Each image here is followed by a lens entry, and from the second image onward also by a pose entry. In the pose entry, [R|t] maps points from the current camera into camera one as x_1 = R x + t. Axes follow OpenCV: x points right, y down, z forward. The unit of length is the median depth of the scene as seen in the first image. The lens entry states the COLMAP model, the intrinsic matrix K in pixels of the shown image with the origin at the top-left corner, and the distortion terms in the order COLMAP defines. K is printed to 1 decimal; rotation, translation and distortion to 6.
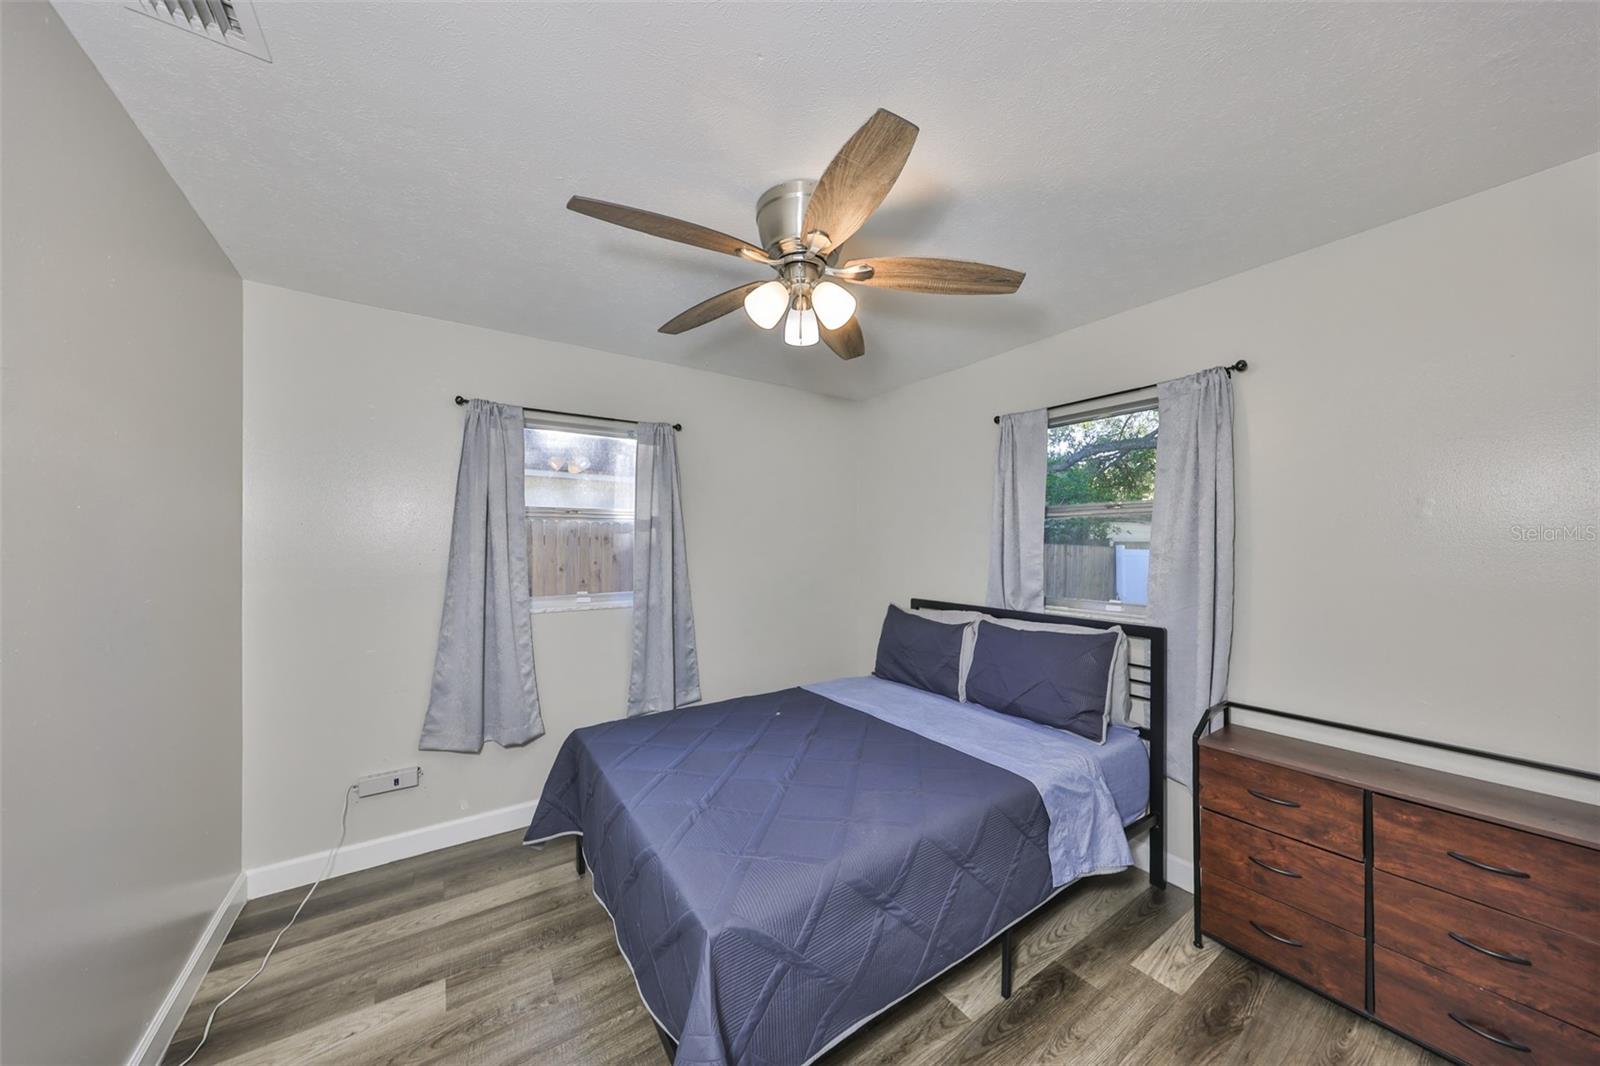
lens RADIAL K [[530.5, 0, 798.1], [0, 530.5, 534.0], [0, 0, 1]] dist [0.002207, 0.000371]
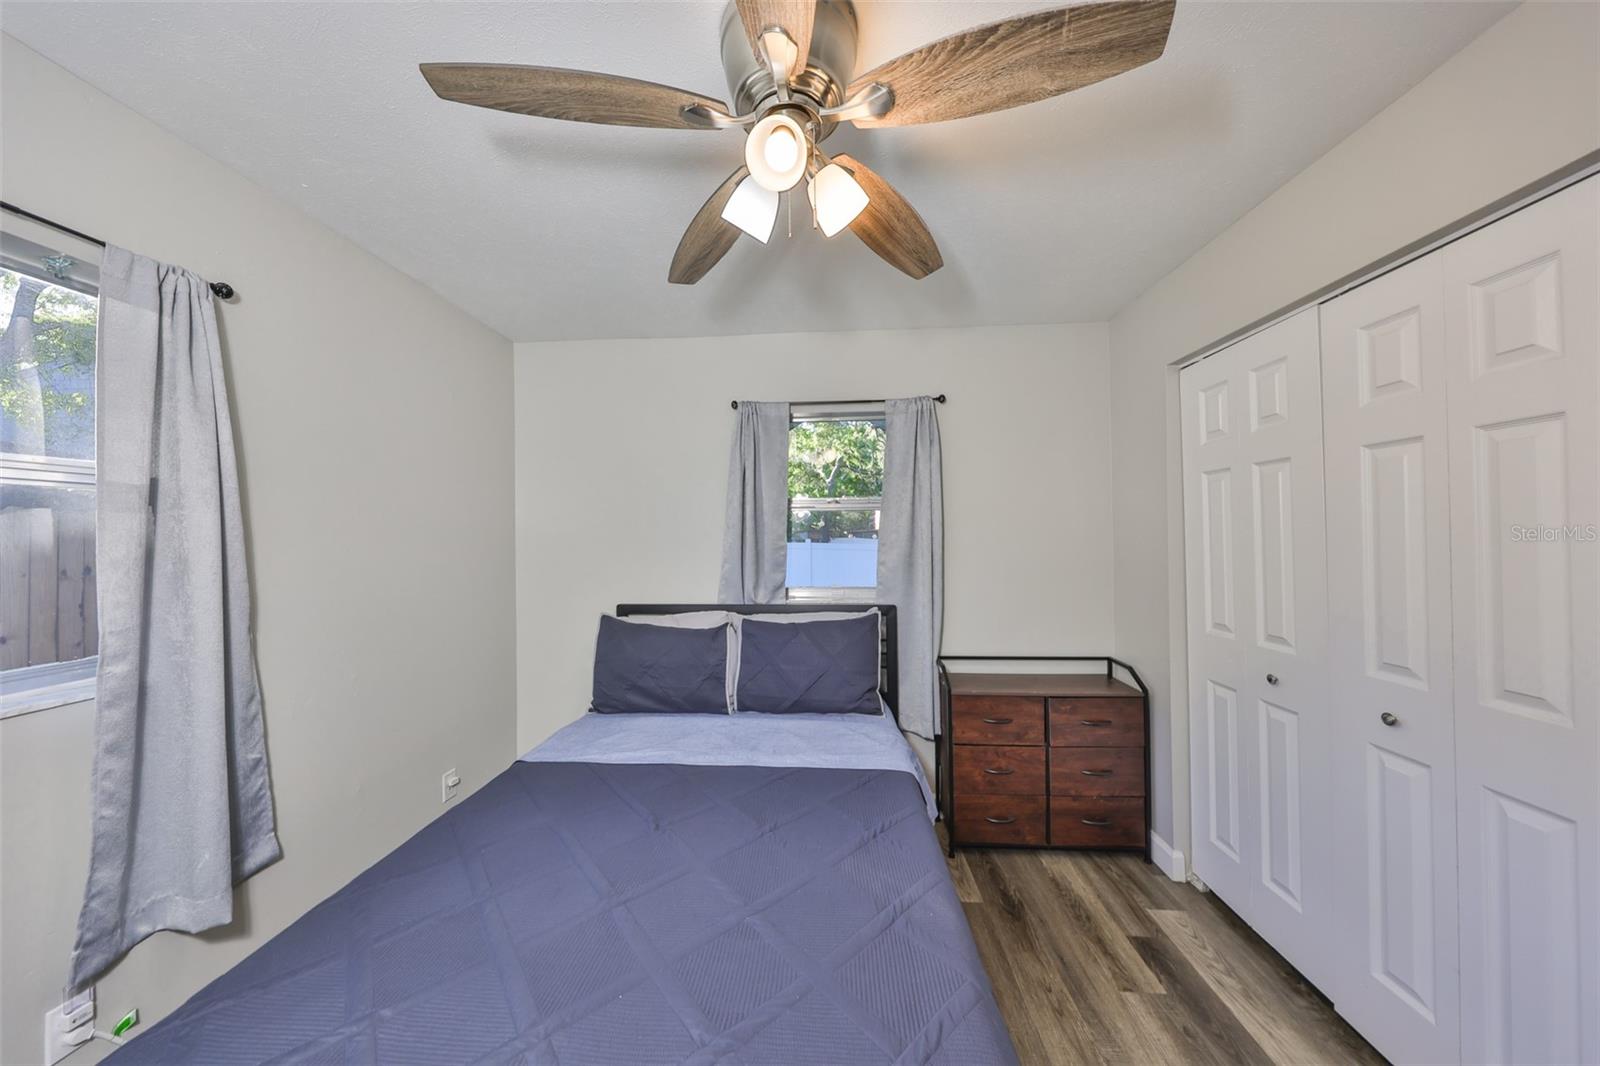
lens RADIAL K [[527.1, 0, 795.8], [0, 527.1, 523.4], [0, 0, 1]] dist [0.000723, 0.000066]
pose [[0.621570, 0.009867, 0.783297, -0.384893], [-0.005104, 0.999950, -0.008547, 0.004775], [-0.783342, 0.001315, 0.621589, 0.441160]]
